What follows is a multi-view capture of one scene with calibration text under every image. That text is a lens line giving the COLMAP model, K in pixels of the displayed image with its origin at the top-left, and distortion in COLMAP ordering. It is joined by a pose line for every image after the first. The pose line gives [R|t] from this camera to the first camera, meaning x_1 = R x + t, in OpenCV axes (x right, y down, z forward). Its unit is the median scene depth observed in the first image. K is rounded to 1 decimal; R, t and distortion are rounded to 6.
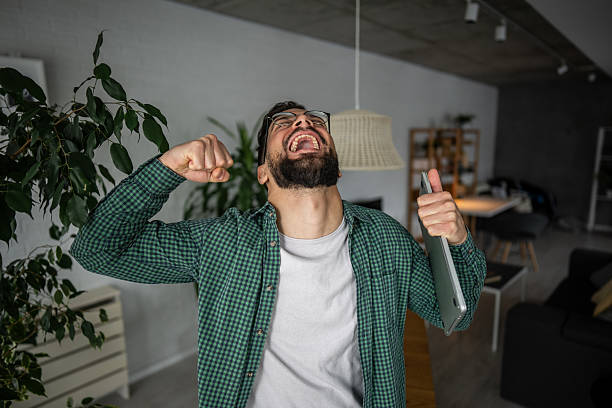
lens RADIAL K [[390.1, 0, 303.2], [0, 390.1, 205.4], [0, 0, 1]] dist [0.007449, 0.006158]
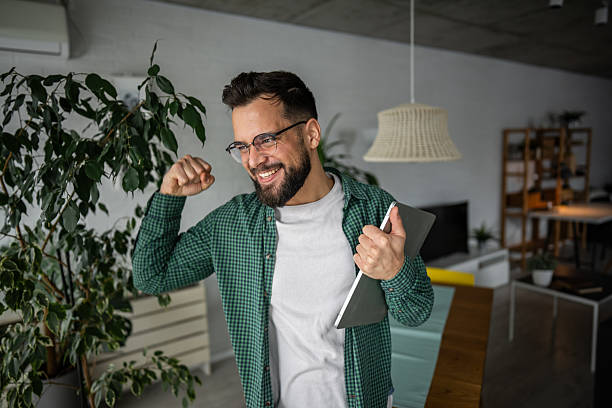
lens RADIAL K [[391.5, 0, 306.0], [0, 391.5, 204.0], [0, 0, 1]] dist [-0.028295, 0.046813]
pose [[0.972676, 0.010823, -0.231914, 0.062168], [-0.016944, 0.999558, -0.024418, 0.026262], [0.231548, 0.027680, 0.972430, -0.024538]]
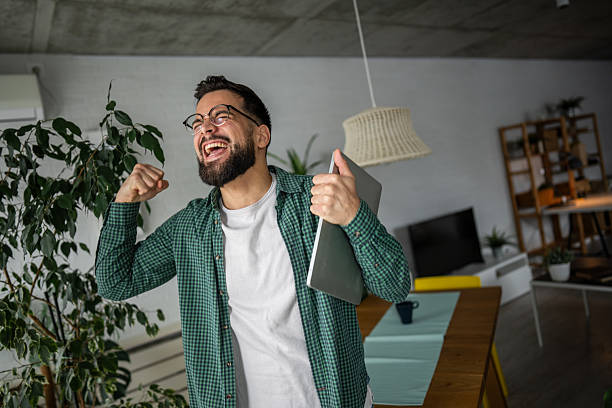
lens RADIAL K [[422.0, 0, 292.6], [0, 422.0, 207.6], [0, 0, 1]] dist [-0.016402, 0.033288]
pose [[0.951087, -0.155866, -0.266720, 0.108870], [0.128075, 0.984635, -0.118705, 0.066891], [0.281124, 0.078738, 0.956436, -0.057563]]
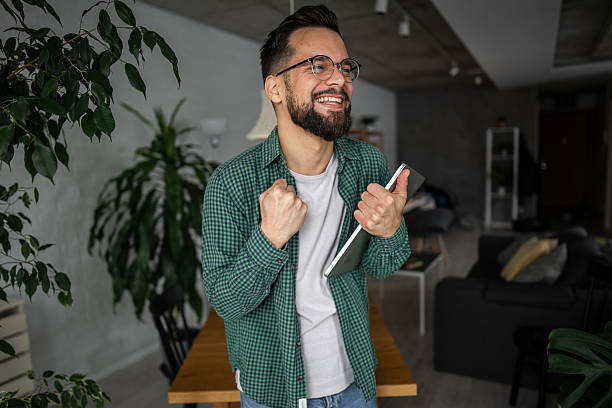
lens RADIAL K [[436.9, 0, 283.2], [0, 436.9, 204.2], [0, 0, 1]] dist [0.003337, 0.003568]
pose [[0.977111, -0.046725, 0.207536, -0.083179], [0.058826, 0.996886, -0.052518, 0.075678], [-0.204436, 0.063525, 0.976817, -0.052407]]
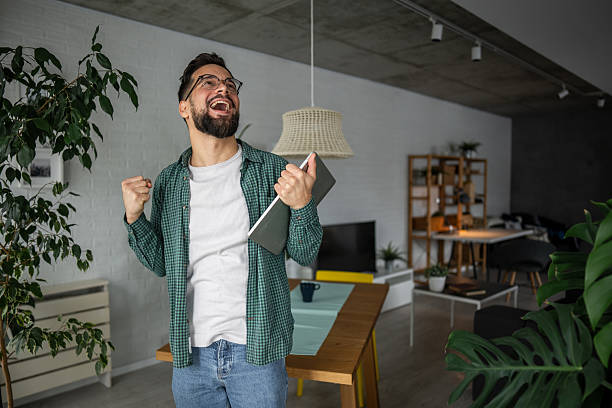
lens RADIAL K [[428.8, 0, 280.9], [0, 428.8, 208.7], [0, 0, 1]] dist [0.000315, 0.002846]
pose [[0.996610, 0.010531, -0.081595, 0.087540], [-0.019306, 0.994016, -0.107517, 0.110315], [0.079974, 0.108728, 0.990849, -0.136033]]
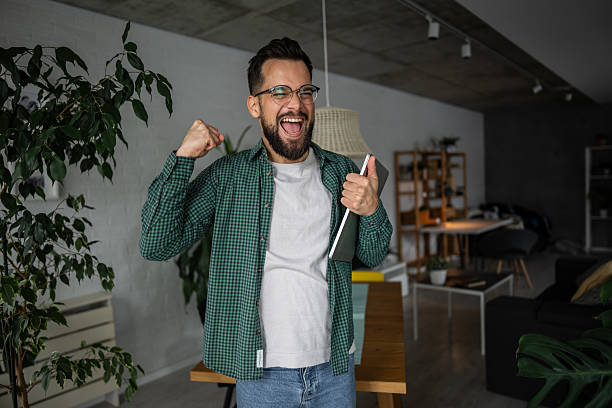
lens RADIAL K [[422.0, 0, 292.6], [0, 422.0, 207.6], [0, 0, 1]] dist [-0.016402, 0.033288]
pose [[0.999487, -0.031907, 0.002833, 0.013175], [0.032028, 0.993968, -0.104889, 0.097387], [0.000531, 0.104926, 0.994480, -0.107267]]
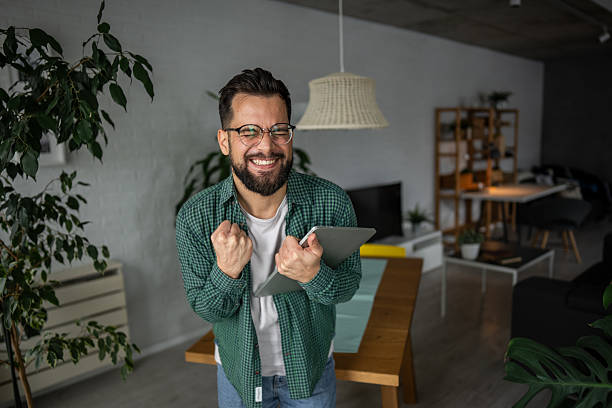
lens RADIAL K [[453.9, 0, 303.6], [0, 453.9, 203.1], [0, 0, 1]] dist [-0.001912, 0.006200]
pose [[0.998064, -0.009841, -0.061409, 0.061580], [0.008992, 0.999860, -0.014084, 0.067008], [0.061539, 0.013504, 0.998013, -0.118641]]
